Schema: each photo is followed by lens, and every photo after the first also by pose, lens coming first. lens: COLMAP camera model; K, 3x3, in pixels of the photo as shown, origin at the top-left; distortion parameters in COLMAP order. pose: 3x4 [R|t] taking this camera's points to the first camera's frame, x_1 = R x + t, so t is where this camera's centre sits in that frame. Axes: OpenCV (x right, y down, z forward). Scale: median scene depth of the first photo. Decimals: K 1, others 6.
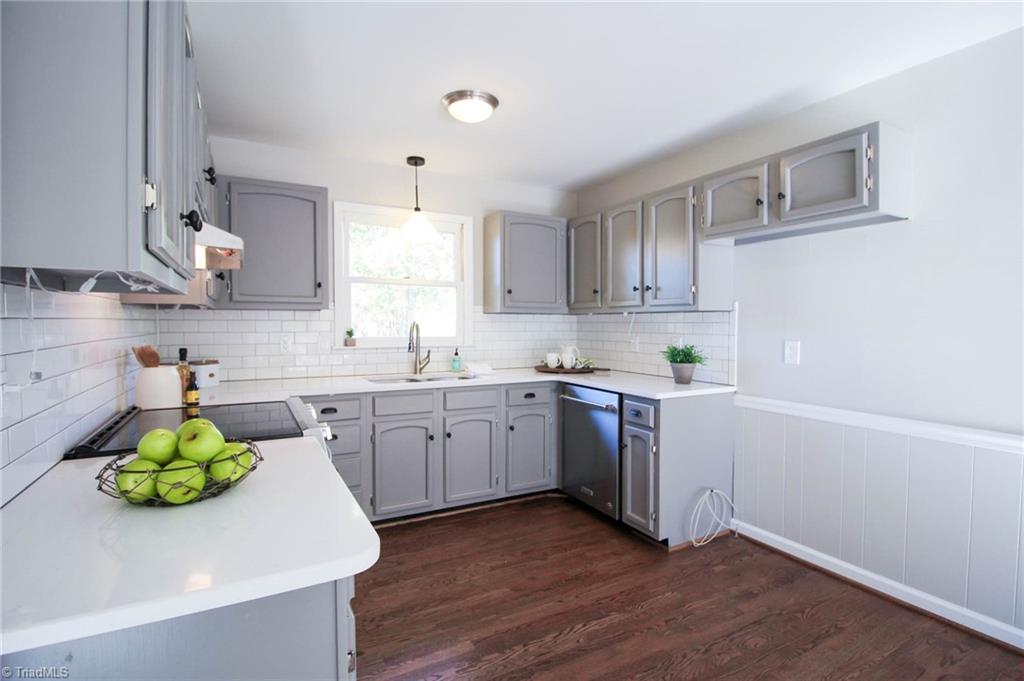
lens RADIAL K [[486.4, 0, 502.6], [0, 486.4, 344.0], [0, 0, 1]] dist [-0.015228, -0.005990]
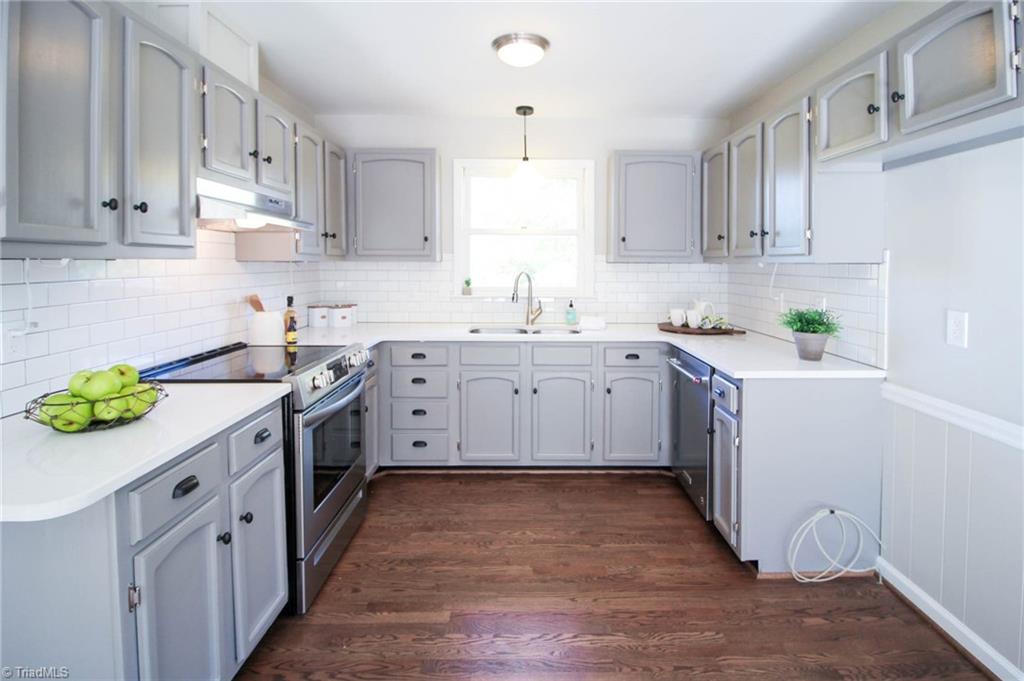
lens RADIAL K [[486.4, 0, 538.7], [0, 486.4, 283.2], [0, 0, 1]] dist [-0.015228, -0.005990]
pose [[0.890789, 0.019377, -0.454004, 0.354409], [-0.020008, 0.999794, 0.003414, -0.032444], [0.453977, 0.006043, 0.890993, 0.152487]]
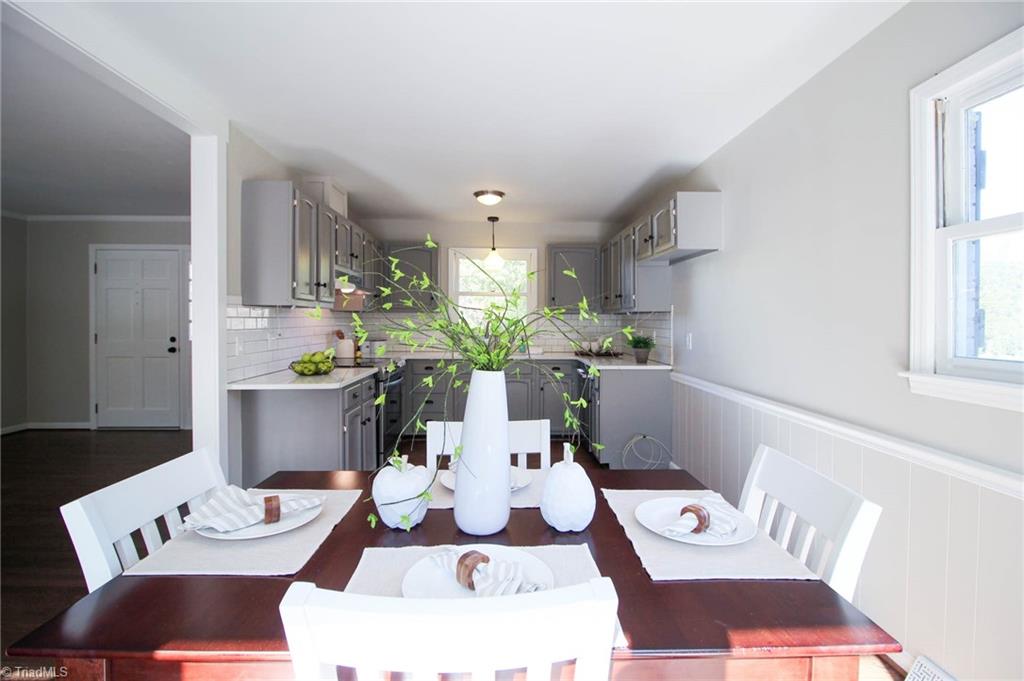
lens RADIAL K [[486.4, 0, 515.2], [0, 486.4, 334.5], [0, 0, 1]] dist [-0.015228, -0.005990]
pose [[0.889807, 0.016019, -0.456057, 0.727557], [-0.022108, 0.999723, -0.008019, 0.019026], [0.455802, 0.017218, 0.889915, -0.453442]]
